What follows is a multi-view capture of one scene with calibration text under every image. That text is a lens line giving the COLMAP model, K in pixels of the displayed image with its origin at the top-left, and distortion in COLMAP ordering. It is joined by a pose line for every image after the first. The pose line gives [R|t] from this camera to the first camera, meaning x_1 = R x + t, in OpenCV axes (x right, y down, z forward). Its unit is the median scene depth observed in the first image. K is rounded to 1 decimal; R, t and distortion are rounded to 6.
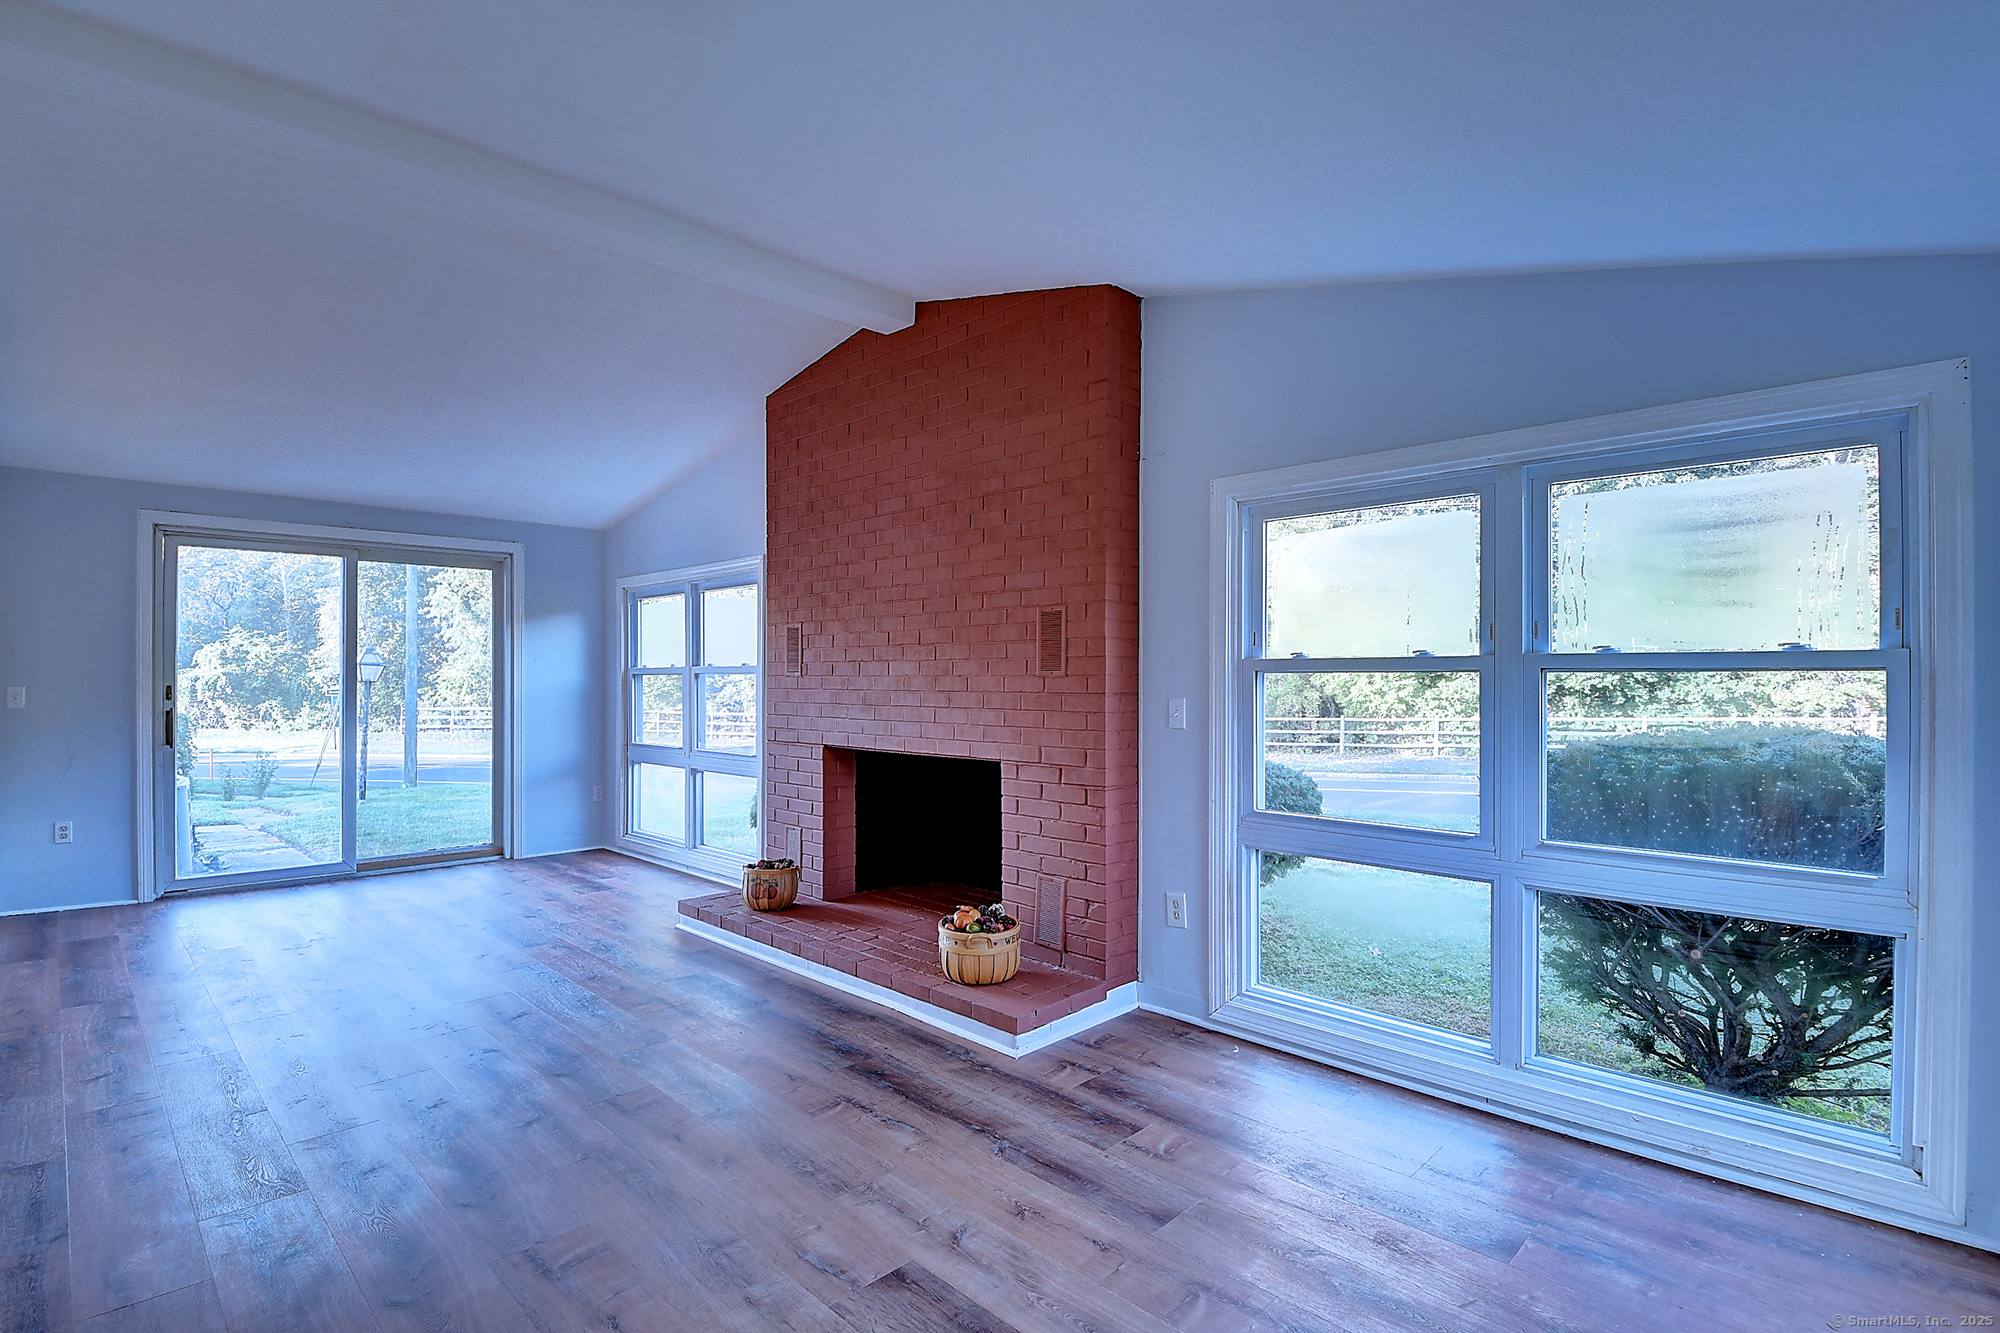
lens RADIAL K [[938.0, 0, 980.8], [0, 938.0, 673.7], [0, 0, 1]] dist [-0.012403, -0.000290]
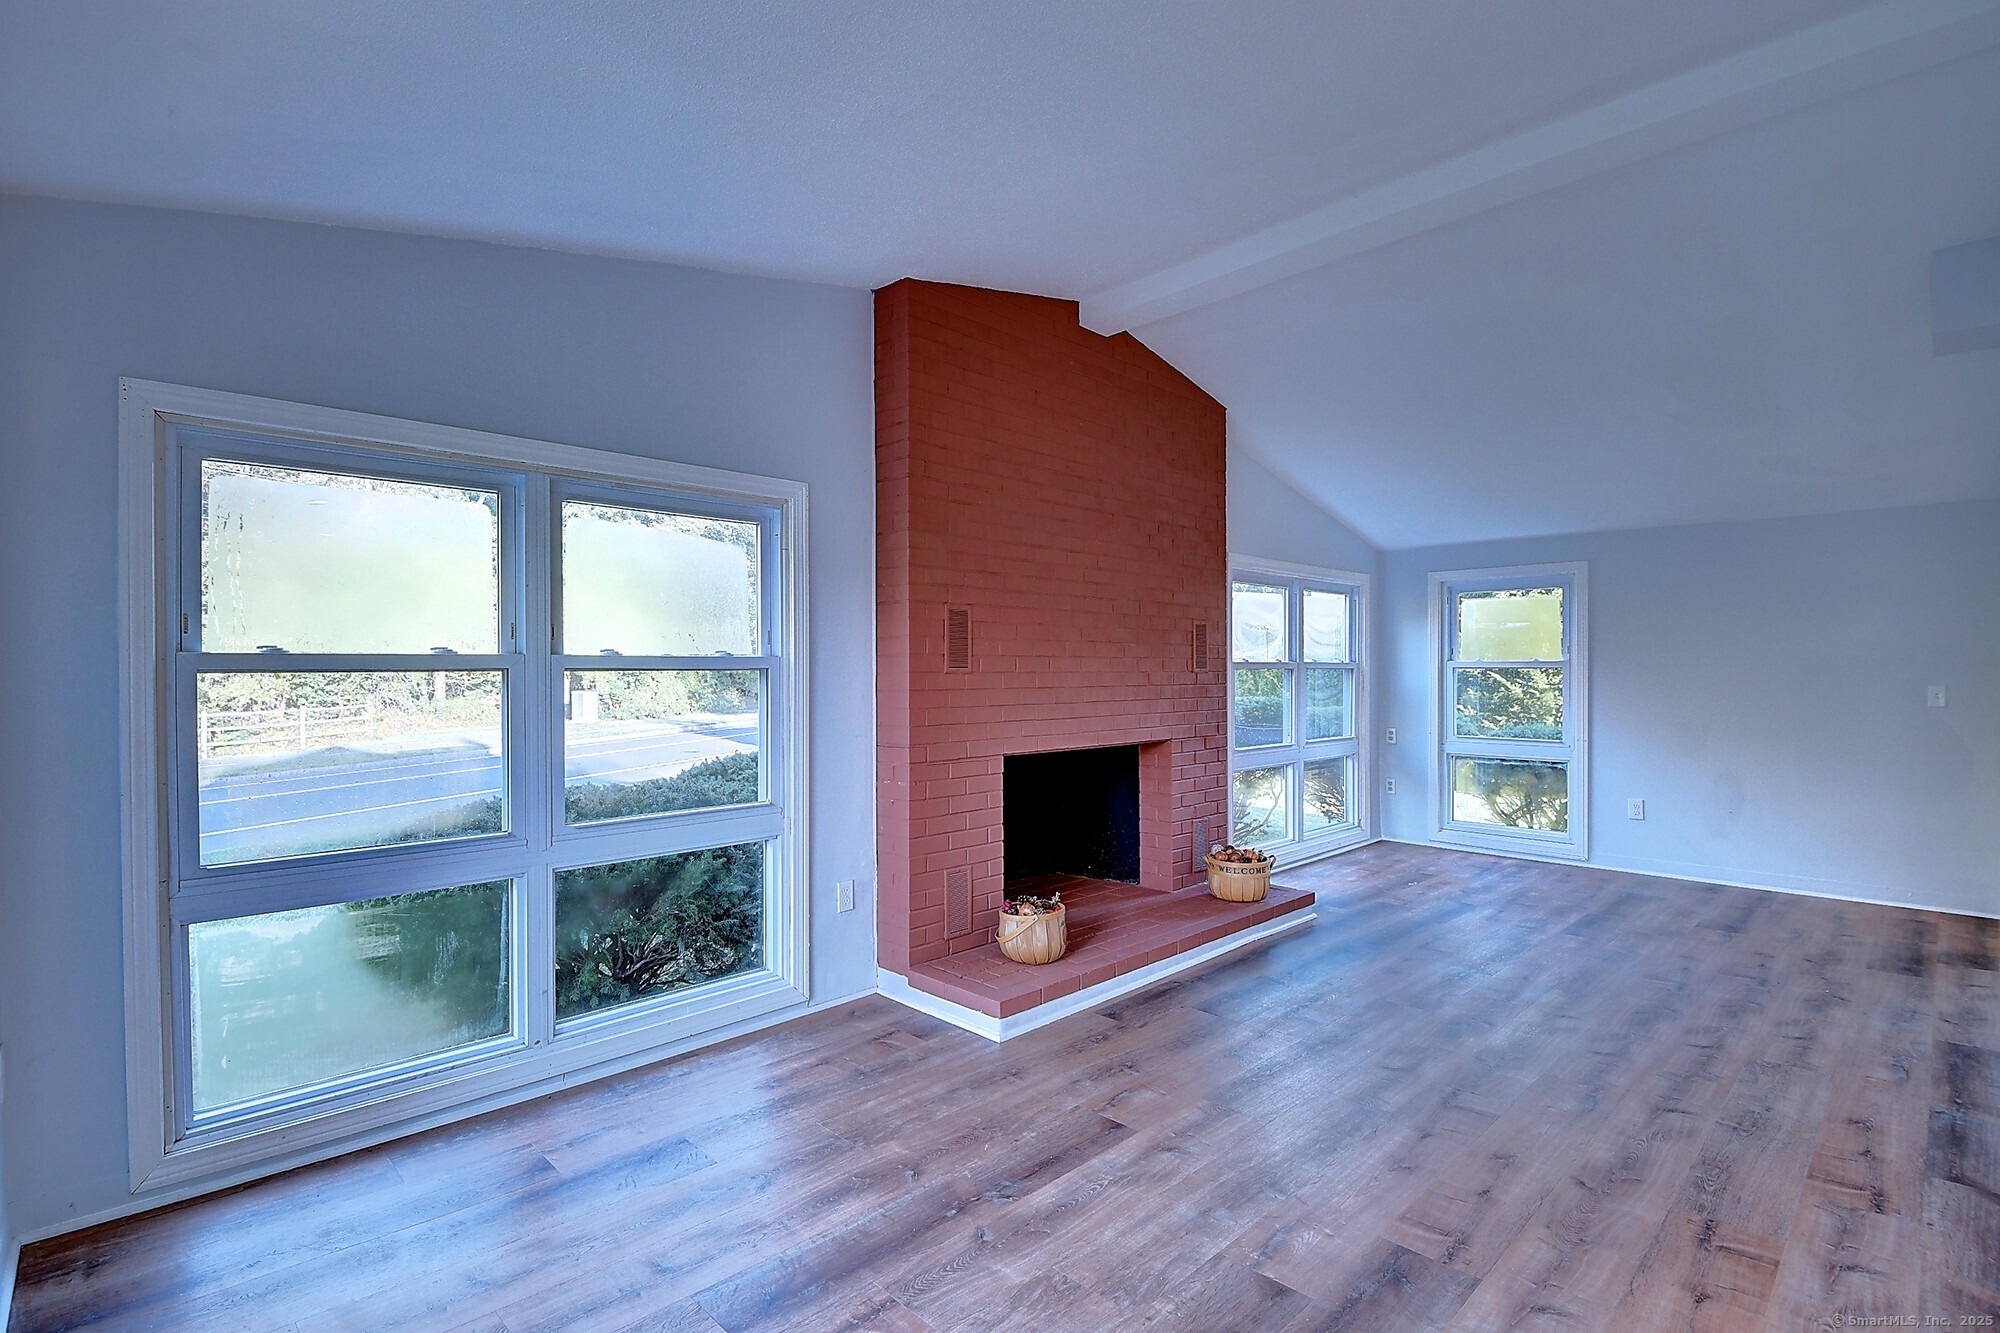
lens RADIAL K [[938.0, 0, 979.4], [0, 938.0, 667.7], [0, 0, 1]] dist [-0.012403, -0.000290]
pose [[0.021976, 0.006765, 0.999736, -1.084164], [0.002136, 0.999975, -0.006813, 0.004040], [-0.999756, 0.002285, 0.021961, 1.082557]]
